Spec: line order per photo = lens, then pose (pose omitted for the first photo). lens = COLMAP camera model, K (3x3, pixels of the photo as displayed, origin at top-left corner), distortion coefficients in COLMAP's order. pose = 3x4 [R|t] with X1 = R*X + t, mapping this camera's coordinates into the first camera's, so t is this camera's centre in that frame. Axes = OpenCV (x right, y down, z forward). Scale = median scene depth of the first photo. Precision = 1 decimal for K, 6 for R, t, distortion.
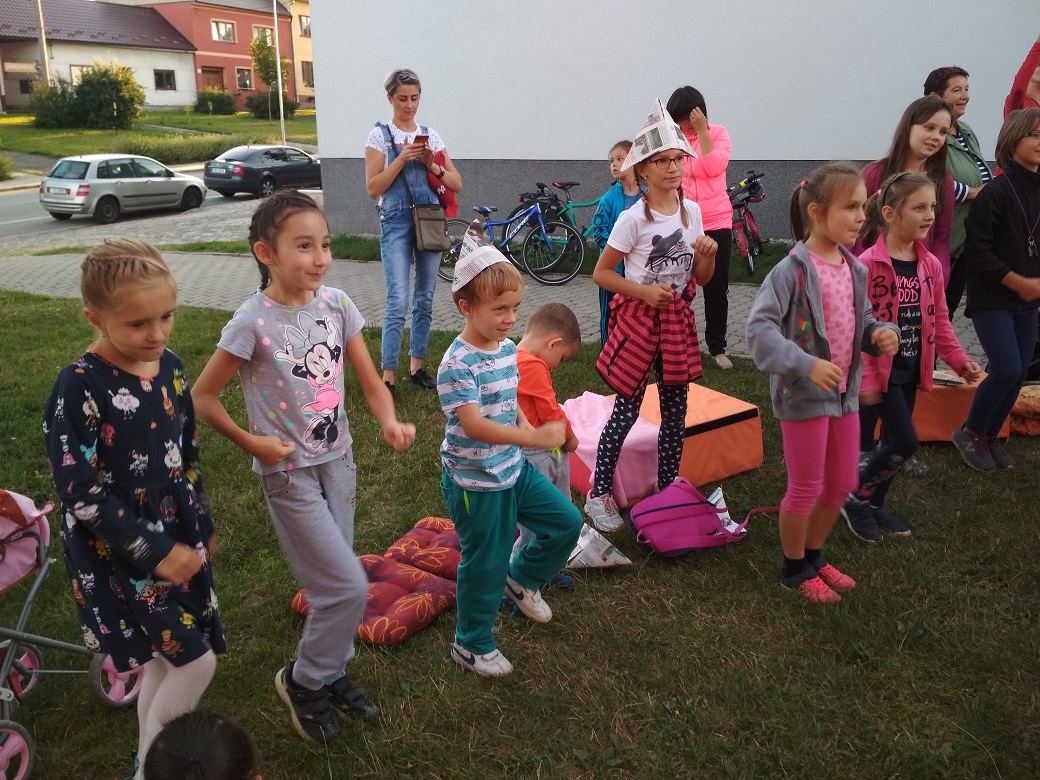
lens RADIAL K [[953.4, 0, 520.0], [0, 953.4, 390.0], [0, 0, 1]] dist [0.114723, -0.250288]
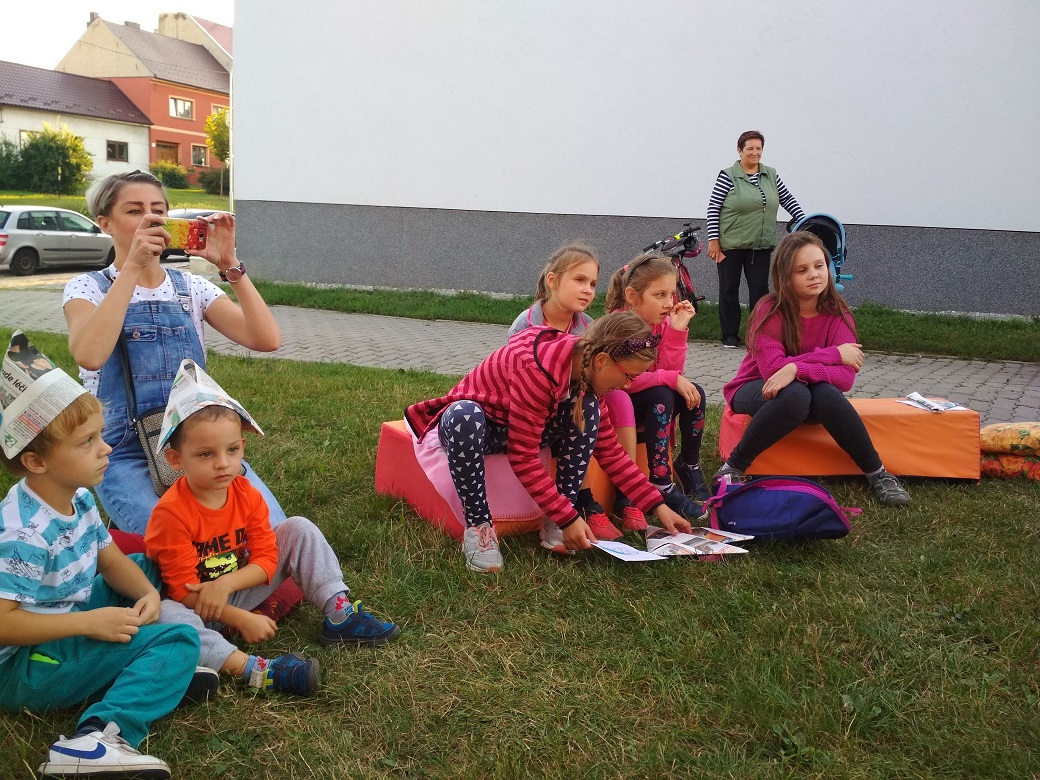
lens RADIAL K [[953.4, 0, 520.0], [0, 953.4, 390.0], [0, 0, 1]] dist [0.114723, -0.250288]
pose [[0.997709, 0.044187, 0.051221, 0.037292], [-0.038997, 0.994398, -0.098242, 0.030792], [-0.055275, 0.096020, 0.993843, 0.097887]]
